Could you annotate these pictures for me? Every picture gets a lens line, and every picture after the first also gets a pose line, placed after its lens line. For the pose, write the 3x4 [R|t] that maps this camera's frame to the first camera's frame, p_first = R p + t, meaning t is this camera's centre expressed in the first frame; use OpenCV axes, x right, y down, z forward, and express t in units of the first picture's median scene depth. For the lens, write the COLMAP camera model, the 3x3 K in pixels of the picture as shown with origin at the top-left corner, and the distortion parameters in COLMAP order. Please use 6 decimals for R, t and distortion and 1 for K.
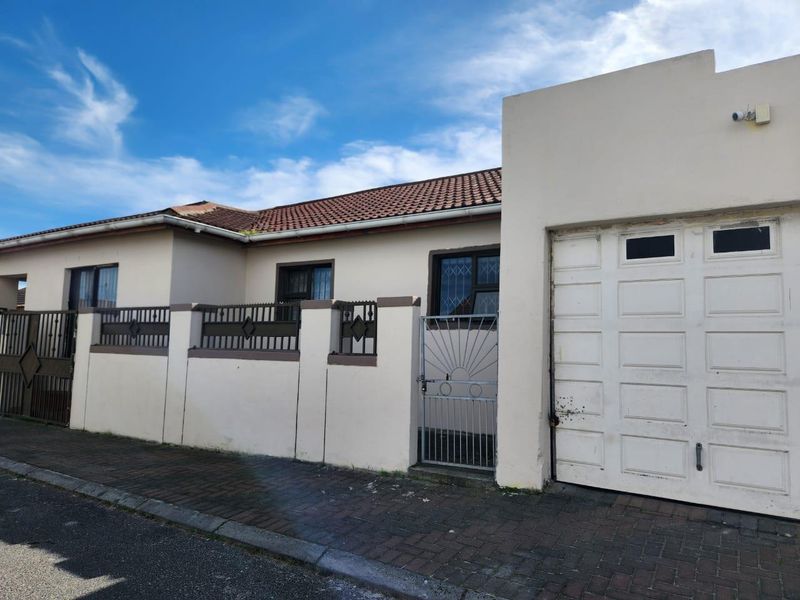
lens RADIAL K [[541.8, 0, 432.9], [0, 541.8, 296.6], [0, 0, 1]] dist [0.049257, -0.036082]
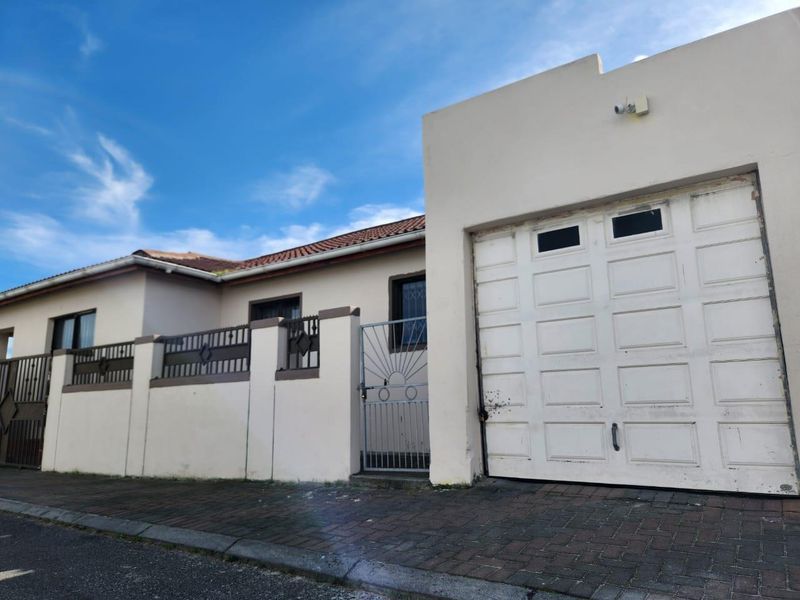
lens RADIAL K [[541.8, 0, 432.9], [0, 541.8, 296.6], [0, 0, 1]] dist [0.049257, -0.036082]
pose [[0.998560, -0.050079, -0.019248, 0.142427], [0.047790, 0.993313, -0.105093, 0.098206], [0.024382, 0.104022, 0.994276, -0.028200]]
